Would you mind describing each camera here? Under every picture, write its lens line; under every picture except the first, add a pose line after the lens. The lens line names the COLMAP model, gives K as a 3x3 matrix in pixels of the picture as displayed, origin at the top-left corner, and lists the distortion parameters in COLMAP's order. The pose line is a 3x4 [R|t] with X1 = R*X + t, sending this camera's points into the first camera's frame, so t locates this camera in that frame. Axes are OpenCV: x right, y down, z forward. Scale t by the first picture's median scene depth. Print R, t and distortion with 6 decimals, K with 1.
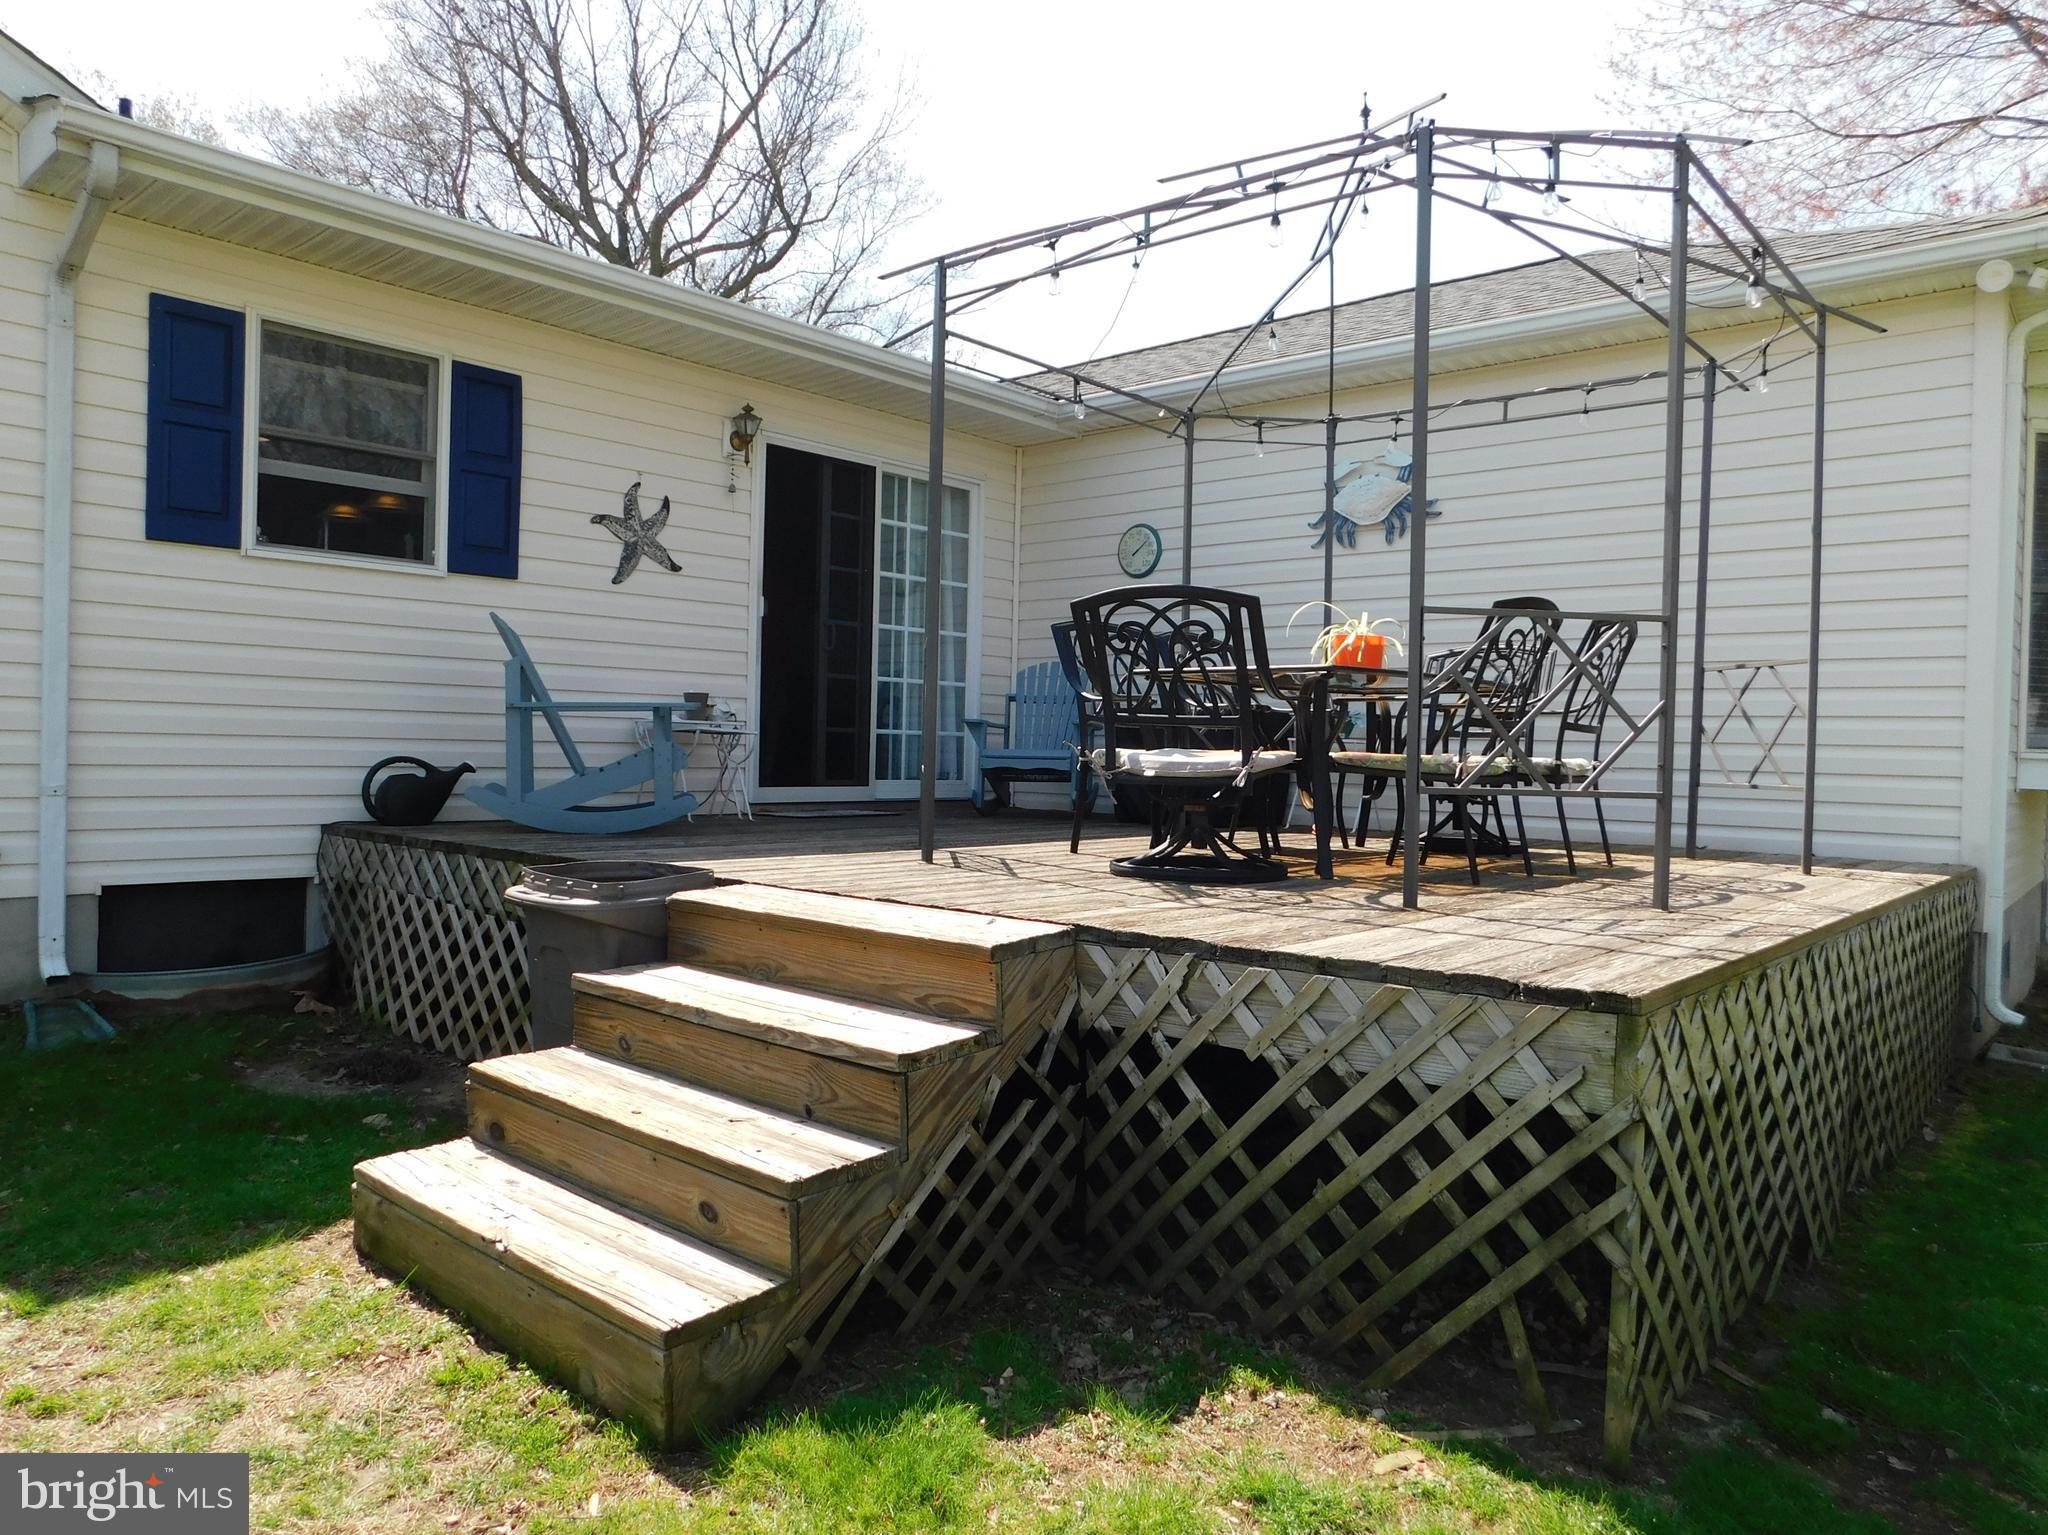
lens RADIAL K [[1370.6, 0, 1024.0], [0, 1370.6, 767.5], [0, 0, 1]] dist [-0.020661, 0.003767]
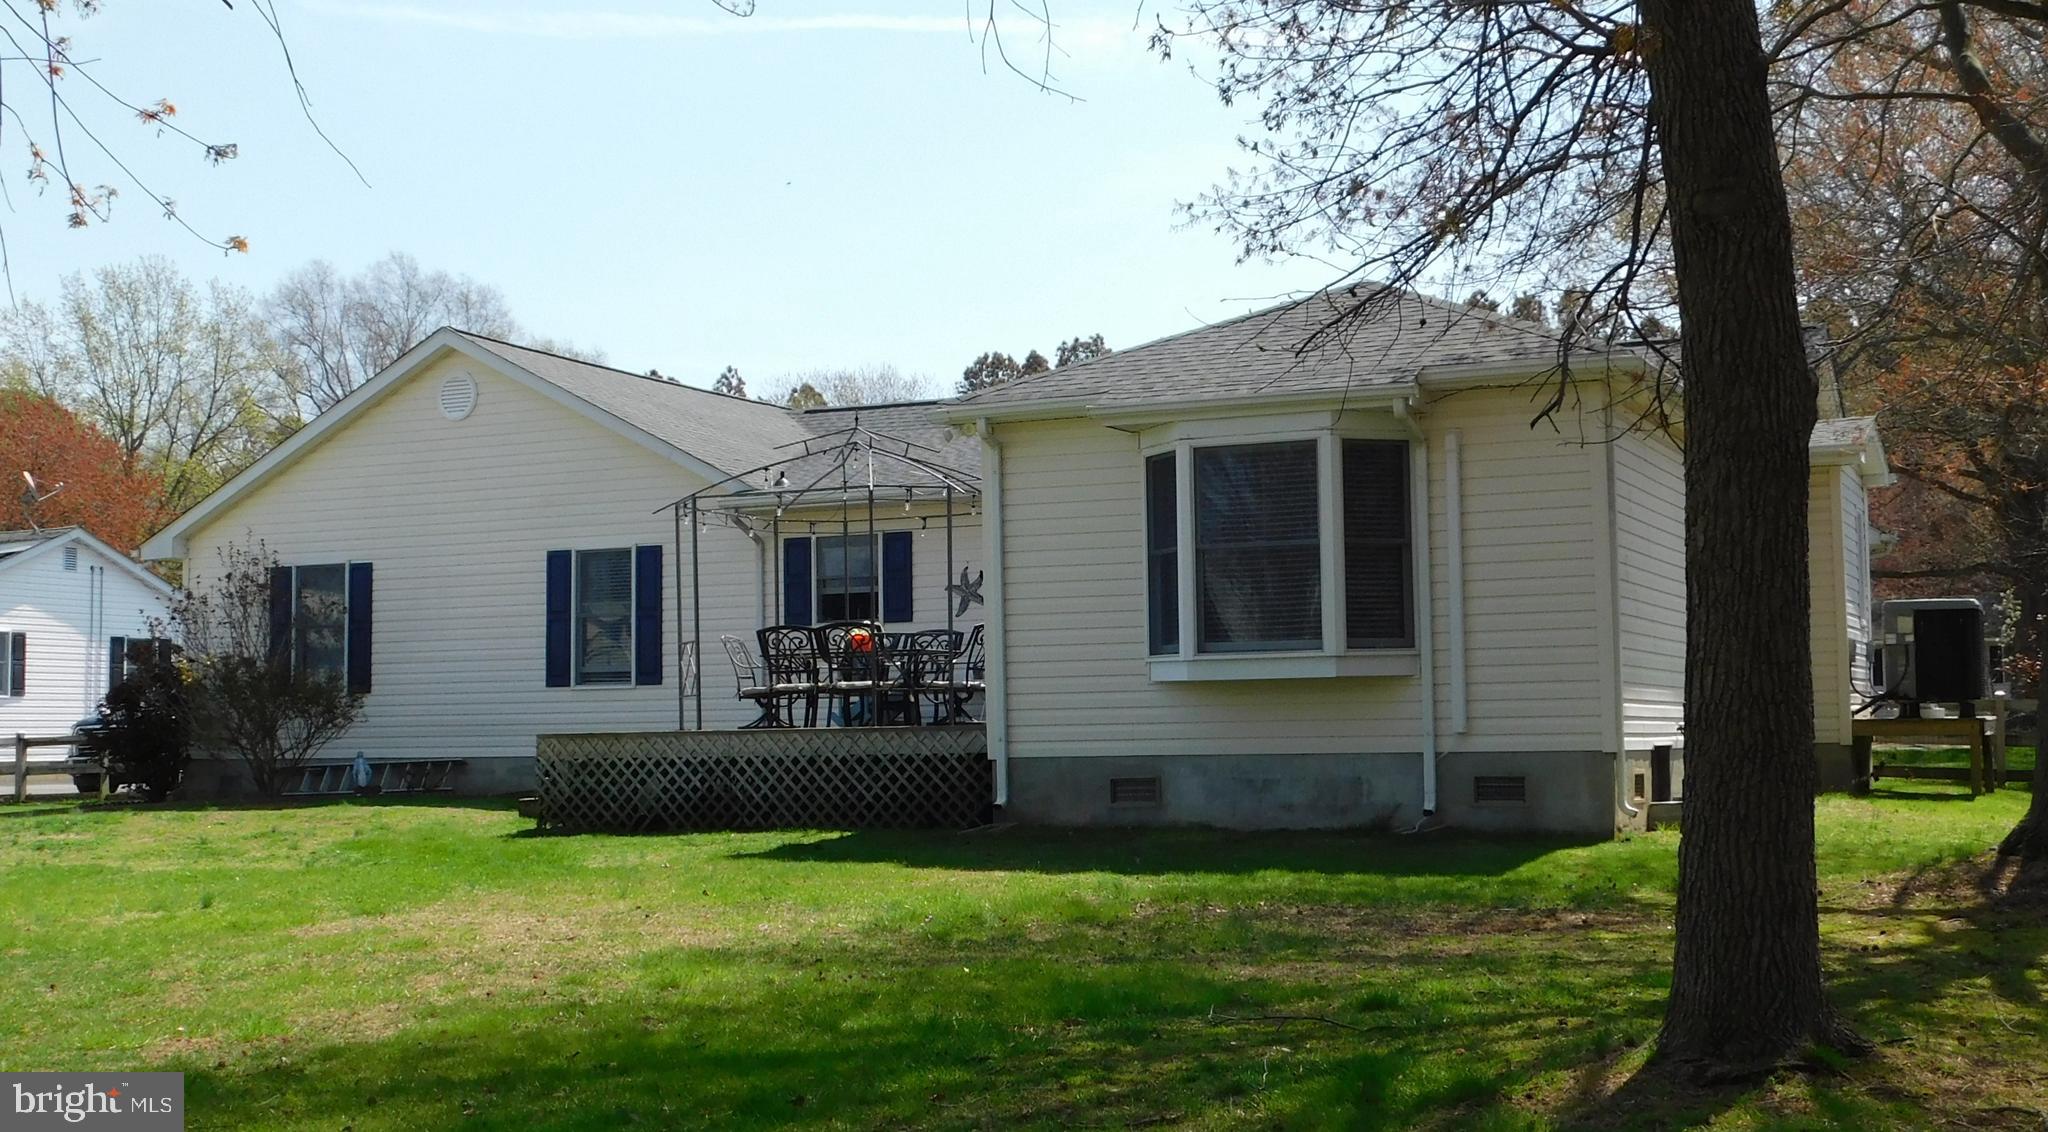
lens RADIAL K [[2366.8, 0, 1024.0], [0, 2366.8, 566.0], [0, 0, 1]] dist [-0.003787, 0.004383]
pose [[0.276599, -0.094295, -0.956348, 3.888314], [0.003556, 0.995268, -0.097104, 0.169191], [0.960979, 0.023458, 0.275626, 0.123902]]
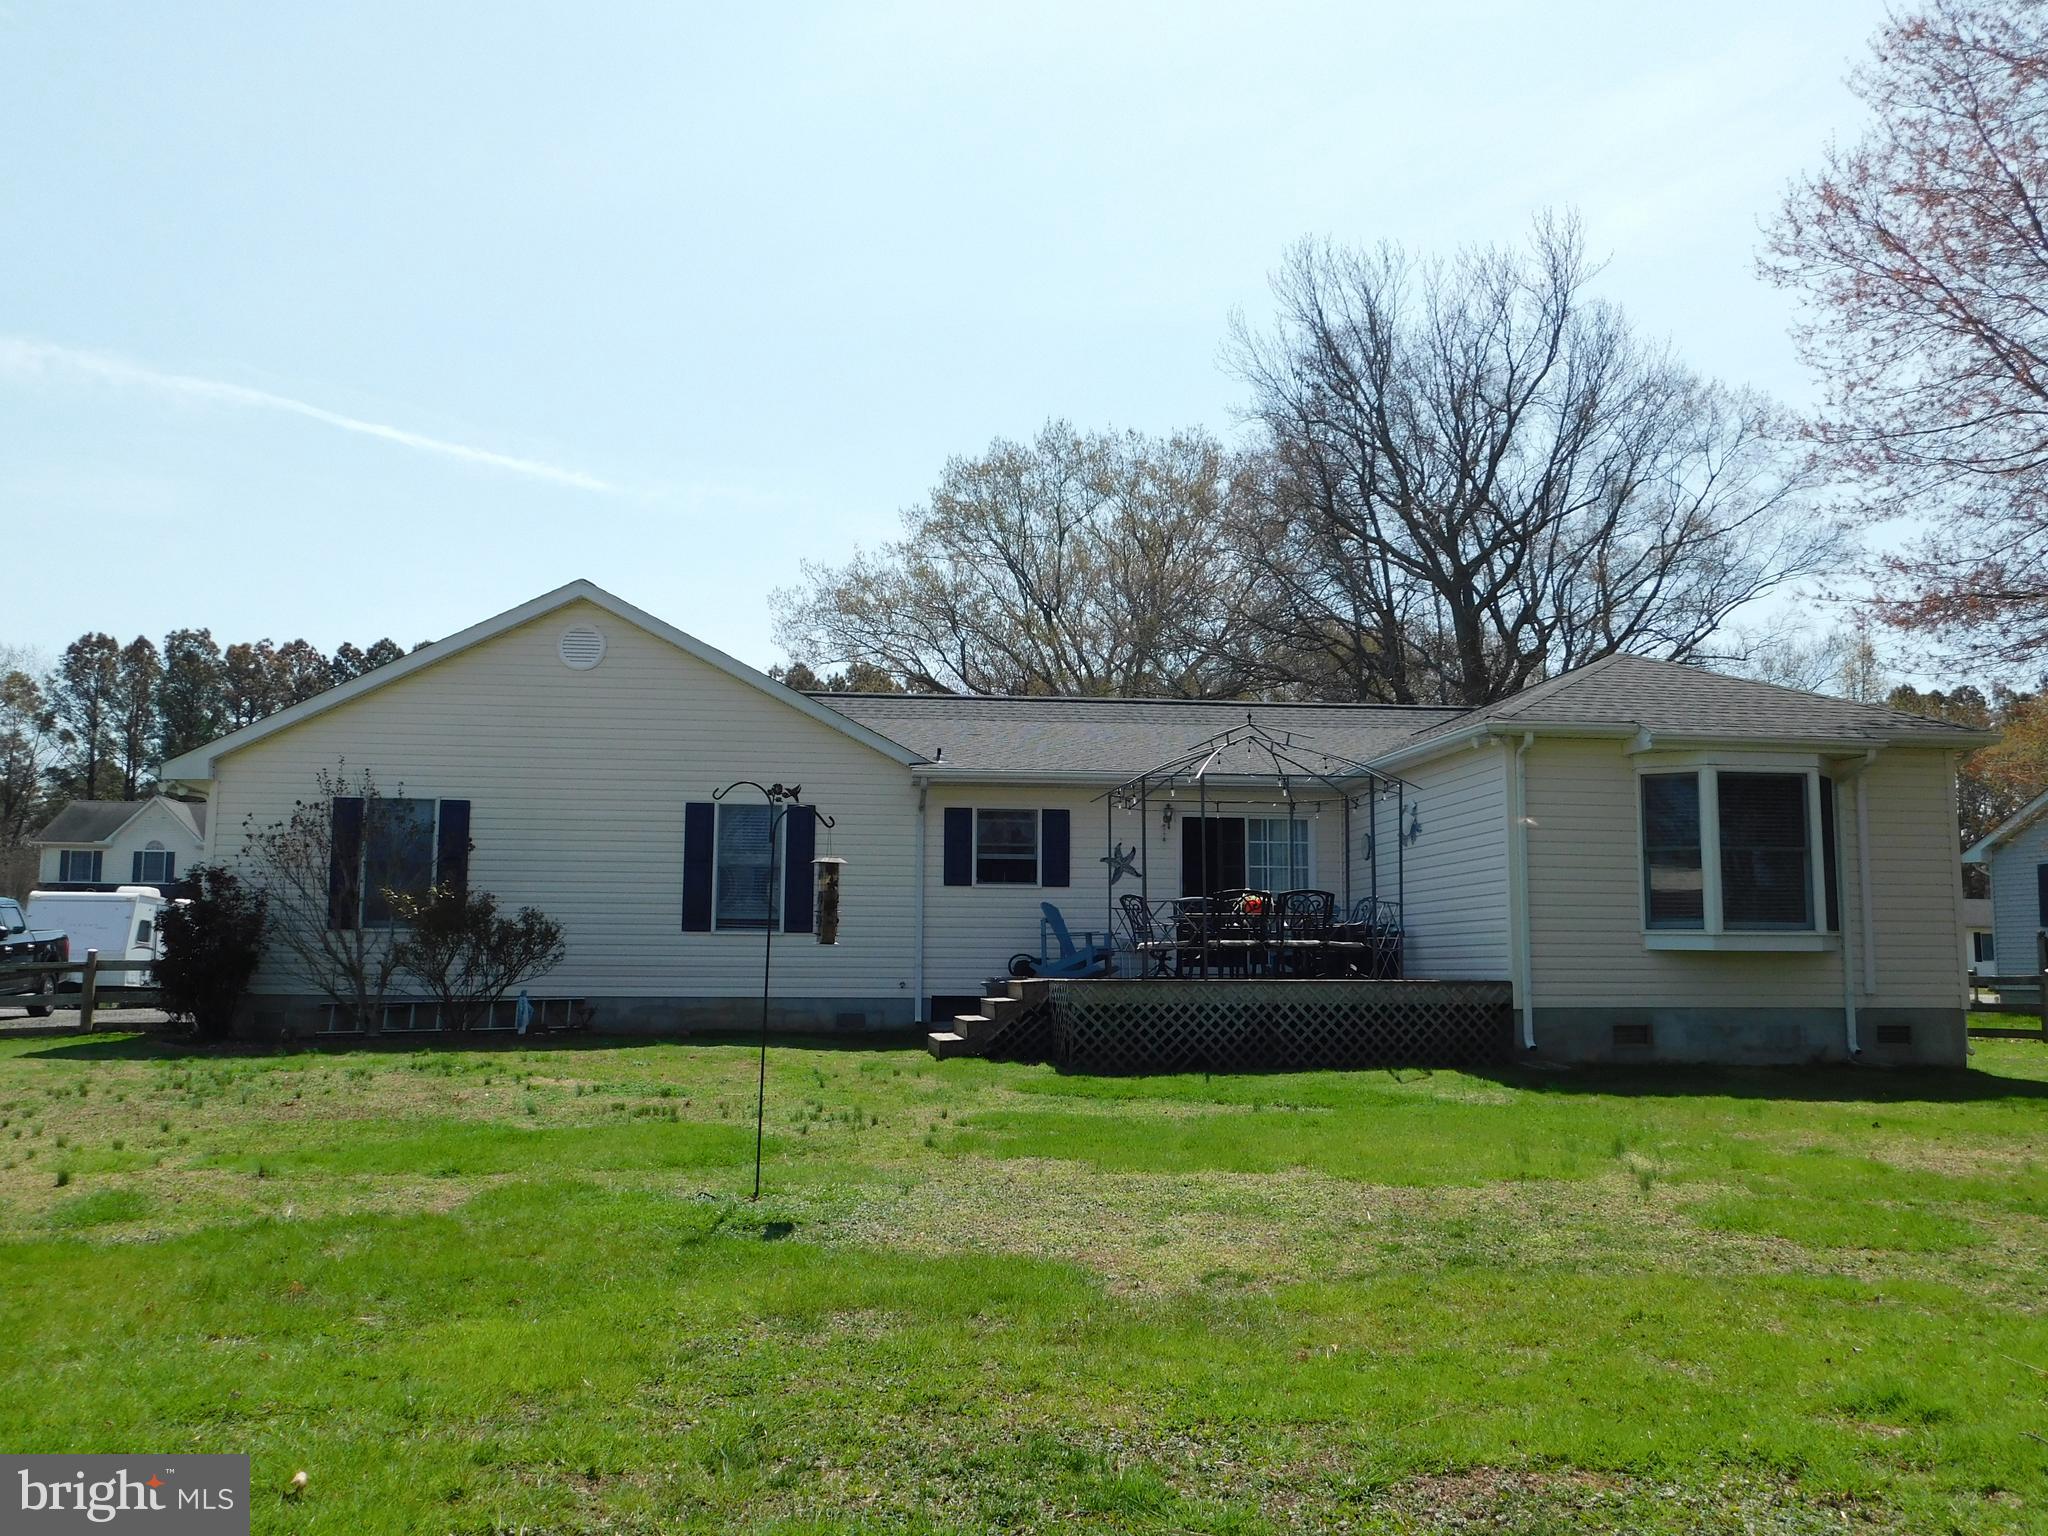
lens RADIAL K [[1787.1, 0, 1024.0], [0, 1787.1, 768.0], [0, 0, 1]] dist [0.003379, 0.001807]
pose [[0.752039, -0.094321, -0.652335, 2.095677], [-0.000236, 0.989669, -0.143369, 0.147975], [0.659119, 0.107973, 0.744248, -1.879108]]
